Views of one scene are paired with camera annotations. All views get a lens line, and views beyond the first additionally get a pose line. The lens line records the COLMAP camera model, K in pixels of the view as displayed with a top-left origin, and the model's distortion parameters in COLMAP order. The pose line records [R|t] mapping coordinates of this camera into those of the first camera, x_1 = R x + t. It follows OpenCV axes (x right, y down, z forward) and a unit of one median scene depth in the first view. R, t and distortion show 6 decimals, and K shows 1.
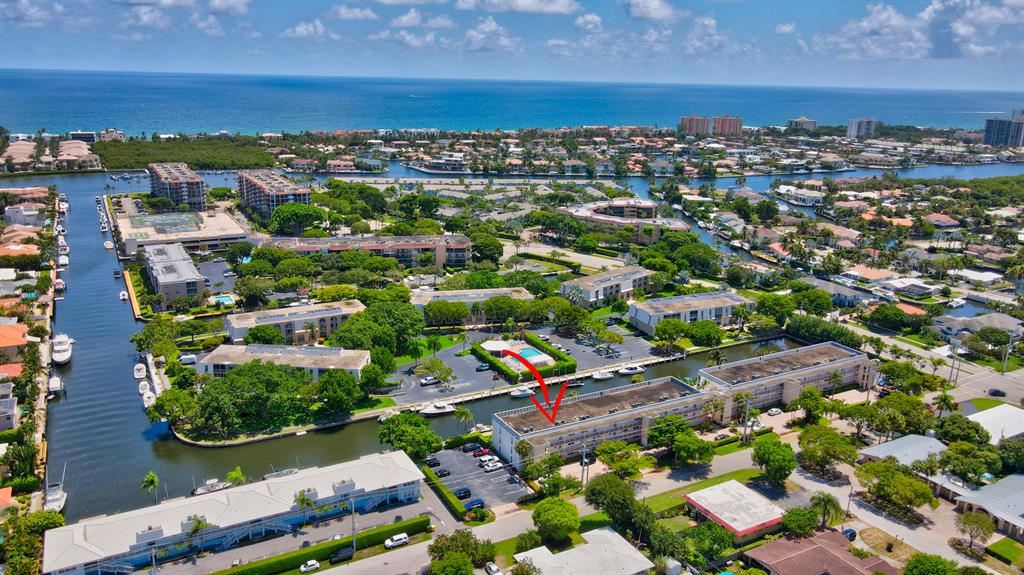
lens RADIAL K [[727.5, 0, 512.0], [0, 727.5, 287.5], [0, 0, 1]] dist [-0.028025, 0.071918]
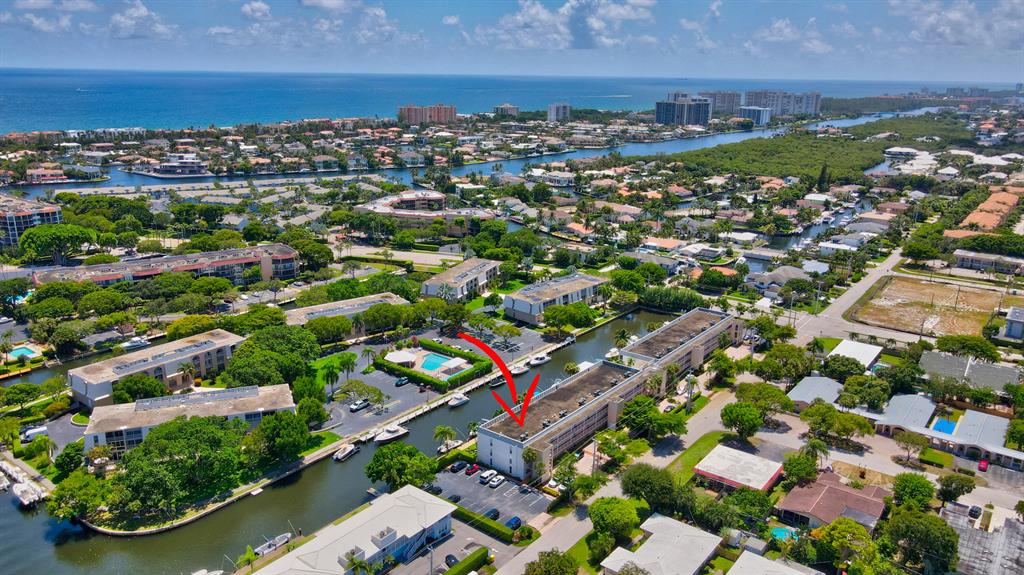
lens RADIAL K [[727.5, 0, 512.0], [0, 727.5, 287.5], [0, 0, 1]] dist [-0.028025, 0.071918]
pose [[0.923521, -0.117432, 0.365127, -0.192654], [0.112812, 0.993033, 0.034041, -0.021706], [-0.366581, 0.009754, 0.930335, 0.059461]]
